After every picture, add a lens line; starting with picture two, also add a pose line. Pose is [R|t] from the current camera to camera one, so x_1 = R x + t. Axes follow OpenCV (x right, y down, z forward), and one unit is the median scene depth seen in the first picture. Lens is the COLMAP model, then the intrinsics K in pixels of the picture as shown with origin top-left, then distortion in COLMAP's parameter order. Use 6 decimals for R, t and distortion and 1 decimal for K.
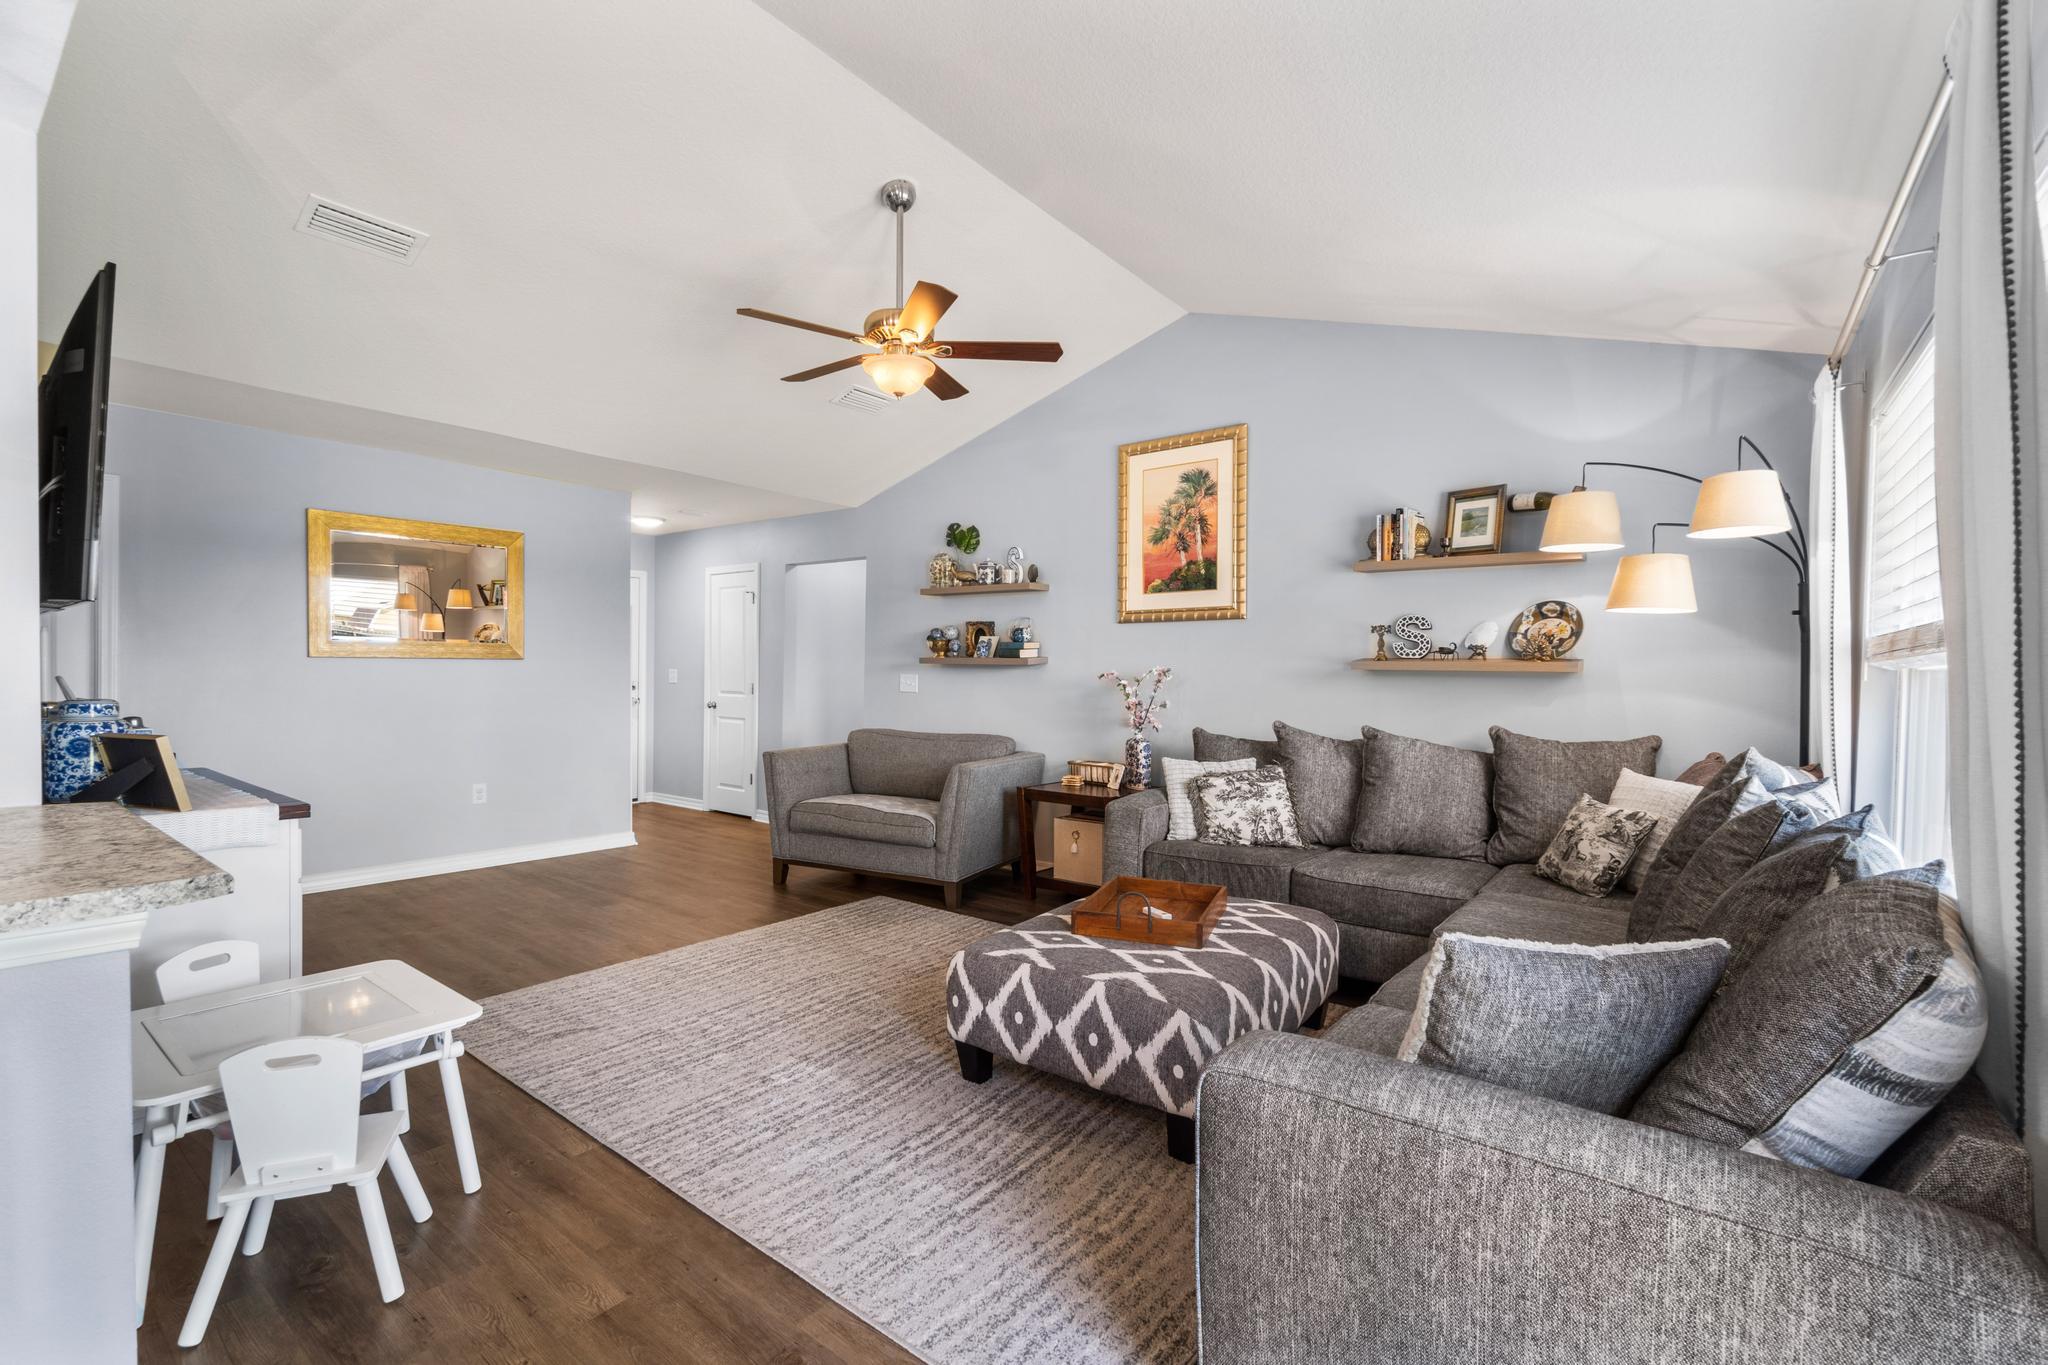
lens RADIAL K [[888.3, 0, 1008.6], [0, 888.3, 690.9], [0, 0, 1]] dist [-0.005295, 0.000607]
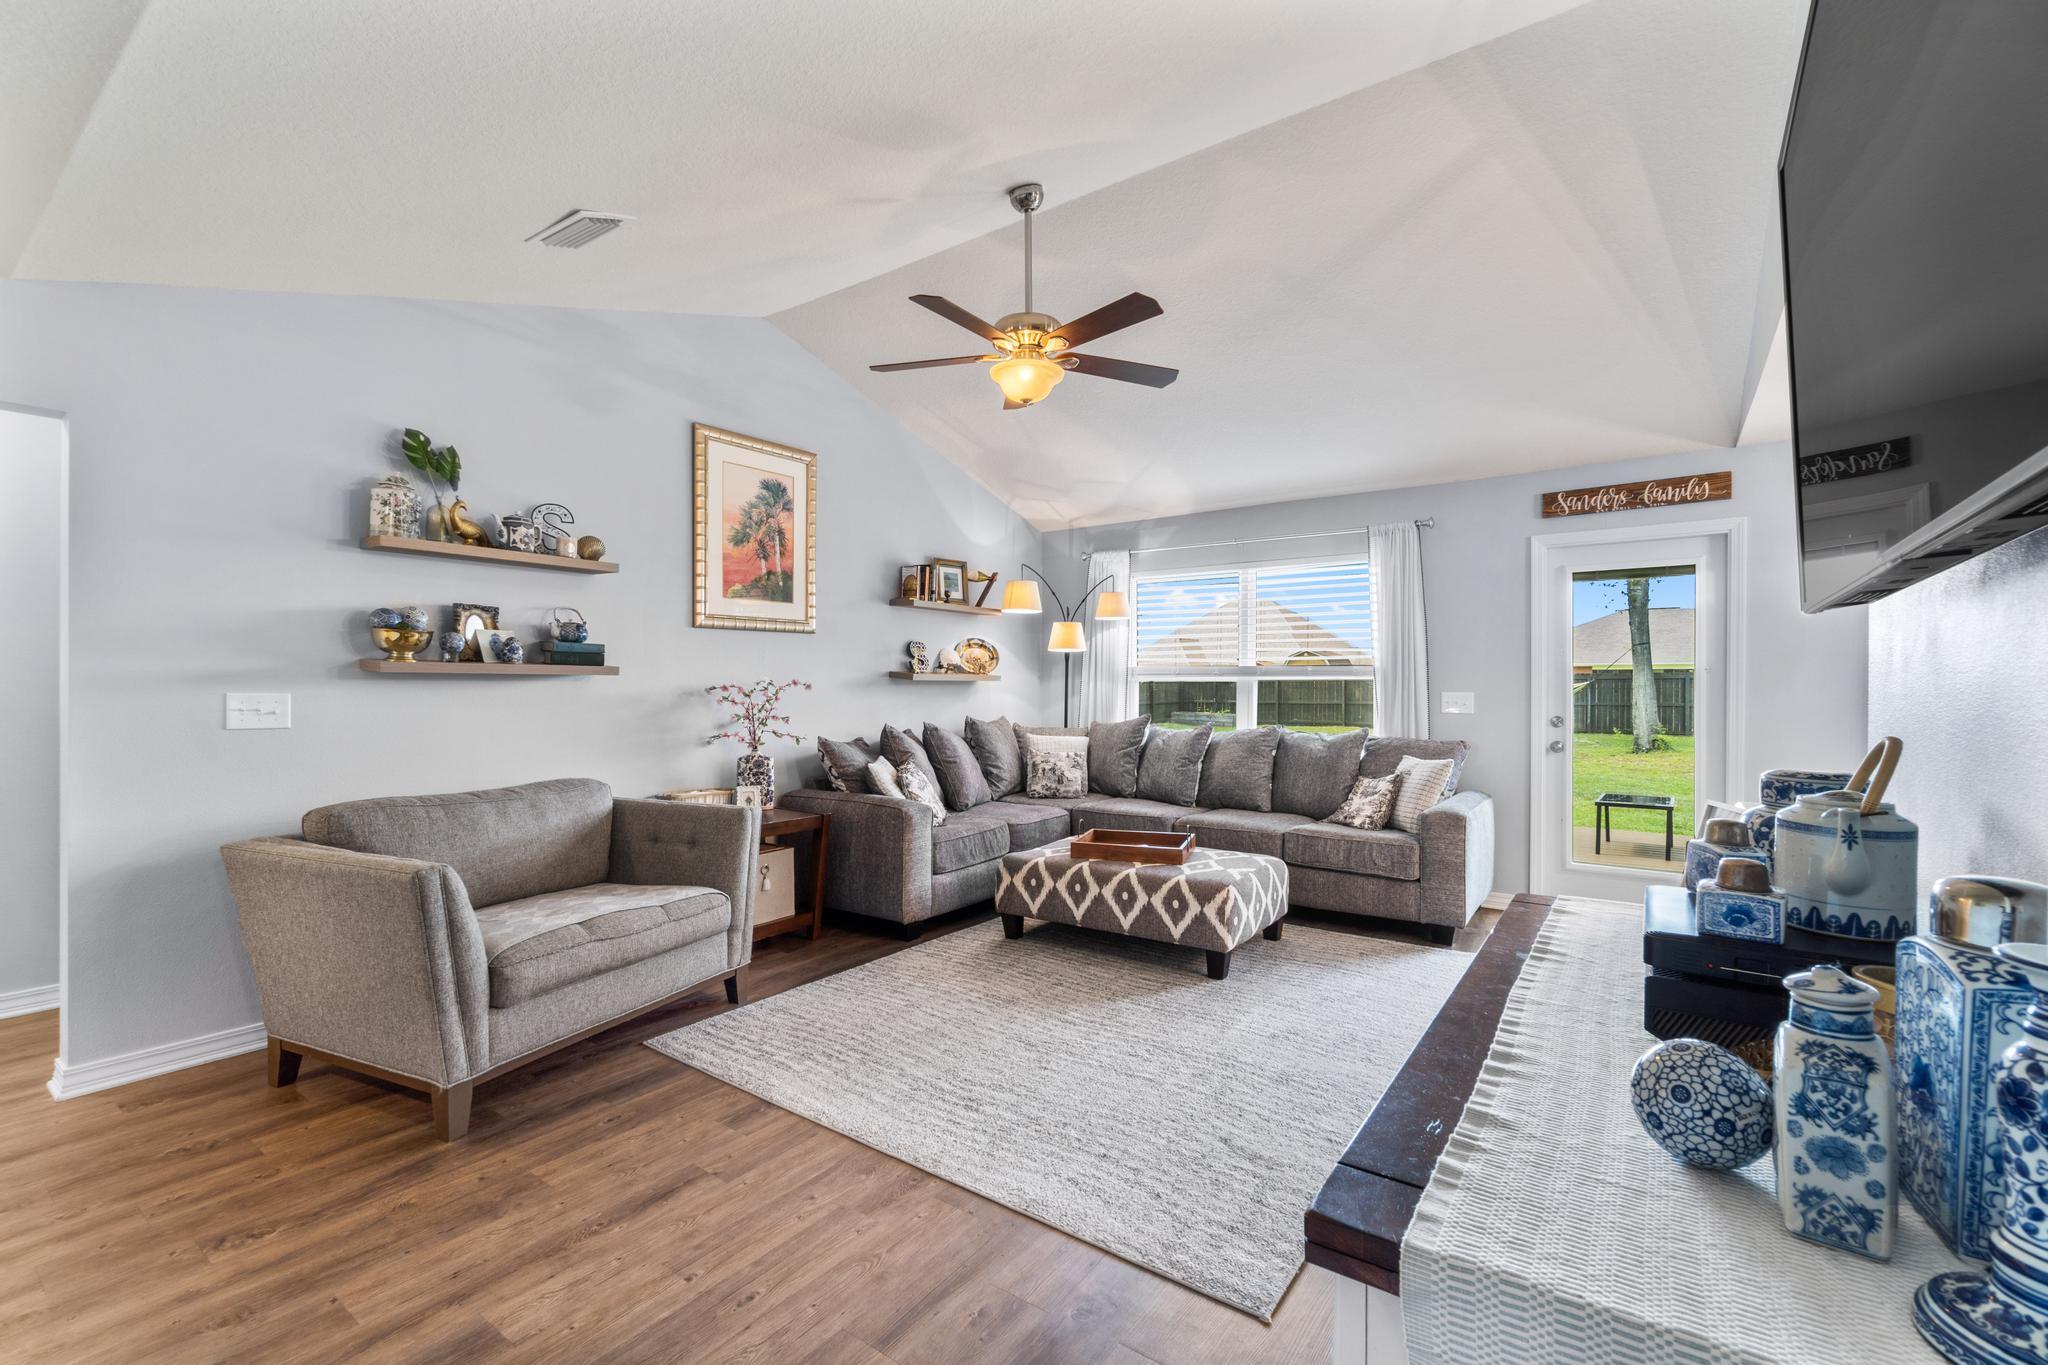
lens RADIAL K [[888.3, 0, 1015.3], [0, 888.3, 680.2], [0, 0, 1]] dist [-0.005295, 0.000607]
pose [[-0.028464, -0.008635, 0.999558, -1.033721], [0.015759, 0.999835, 0.009086, -0.037767], [-0.999471, 0.016011, -0.028323, 0.986012]]
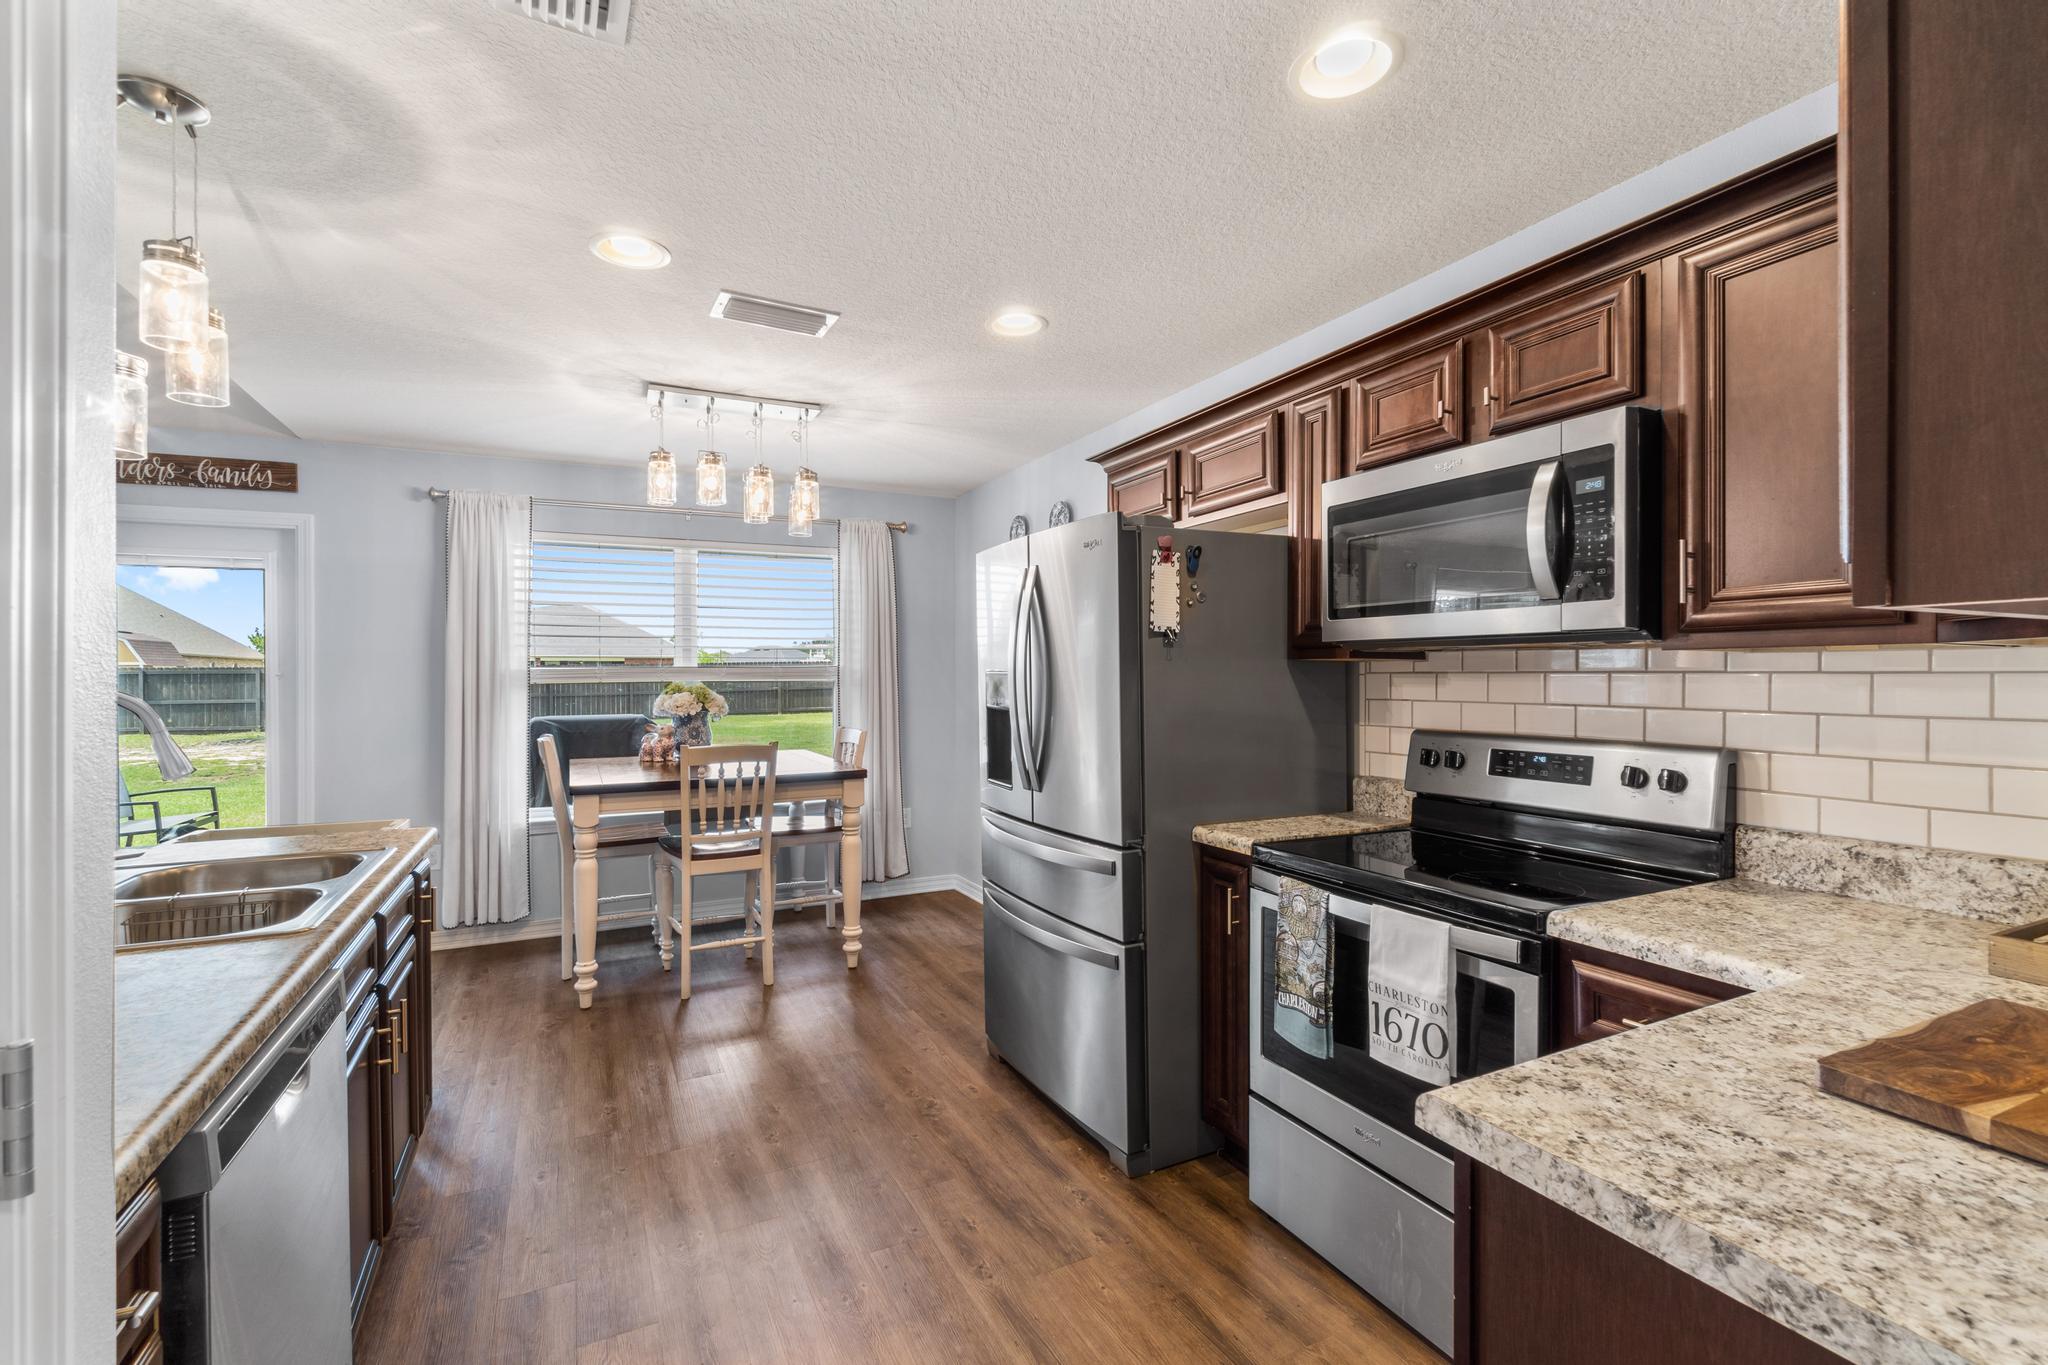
lens RADIAL K [[888.3, 0, 991.4], [0, 888.3, 689.8], [0, 0, 1]] dist [-0.005295, 0.000607]
pose [[-0.891310, -0.014354, 0.453167, -1.150349], [0.003141, 0.999279, 0.037828, -0.048527], [-0.453383, 0.035140, -0.890623, 0.584292]]
